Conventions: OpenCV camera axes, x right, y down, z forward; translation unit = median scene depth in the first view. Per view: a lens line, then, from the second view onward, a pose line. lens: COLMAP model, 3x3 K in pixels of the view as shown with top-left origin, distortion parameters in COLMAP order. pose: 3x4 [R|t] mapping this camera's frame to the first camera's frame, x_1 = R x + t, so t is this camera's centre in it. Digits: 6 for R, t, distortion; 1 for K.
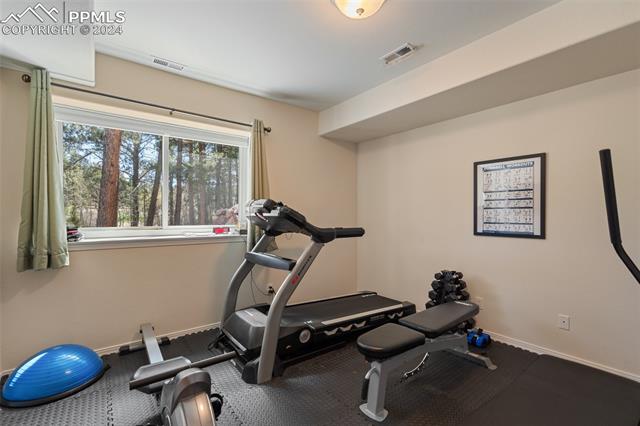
lens RADIAL K [[291.2, 0, 321.5], [0, 291.2, 213.1], [0, 0, 1]] dist [-0.000828, -0.000289]
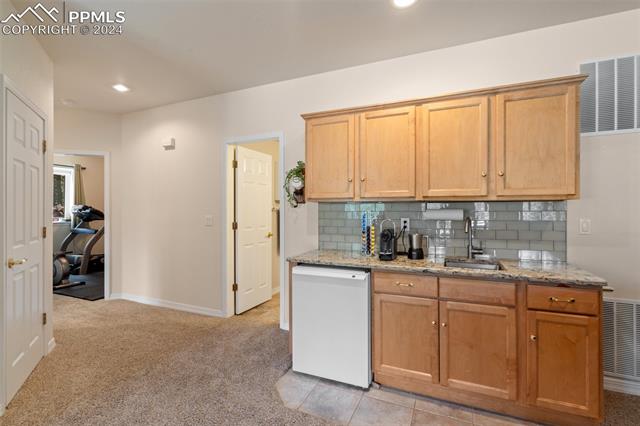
lens RADIAL K [[291.2, 0, 315.7], [0, 291.2, 210.1], [0, 0, 1]] dist [-0.000828, -0.000289]
pose [[0.884030, -0.002409, 0.467425, 0.313602], [0.000407, 0.999990, 0.004385, -0.013159], [-0.467431, -0.003686, 0.884022, -1.654829]]
